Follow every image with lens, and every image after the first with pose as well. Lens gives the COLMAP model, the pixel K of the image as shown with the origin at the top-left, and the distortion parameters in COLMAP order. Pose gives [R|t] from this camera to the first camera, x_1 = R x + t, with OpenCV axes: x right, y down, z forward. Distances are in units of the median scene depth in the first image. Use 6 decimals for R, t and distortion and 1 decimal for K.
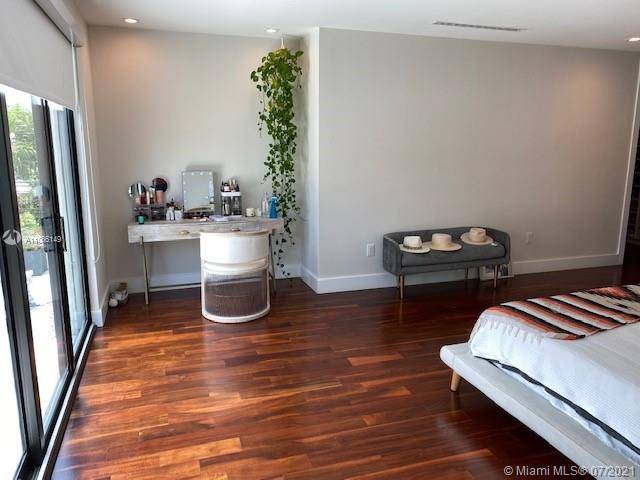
lens RADIAL K [[486.5, 0, 321.0], [0, 486.5, 236.8], [0, 0, 1]] dist [0.052673, -0.078926]
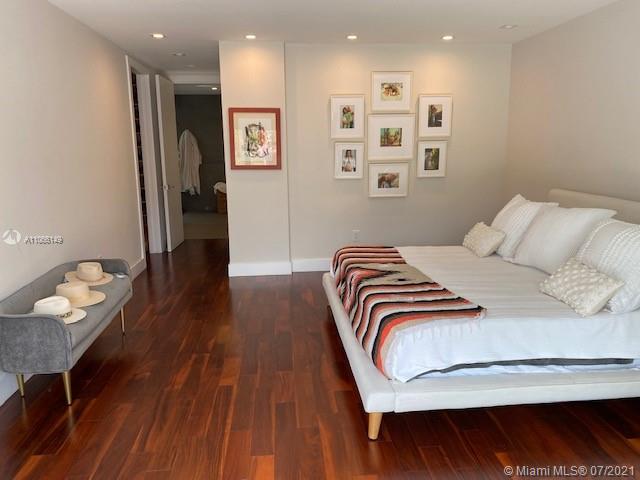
lens RADIAL K [[486.5, 0, 321.0], [0, 486.5, 236.8], [0, 0, 1]] dist [0.052673, -0.078926]
pose [[0.222972, -0.187806, 0.956563, -0.507178], [0.199231, 0.969333, 0.143874, -0.161021], [-0.954249, 0.158497, 0.253551, 0.897942]]
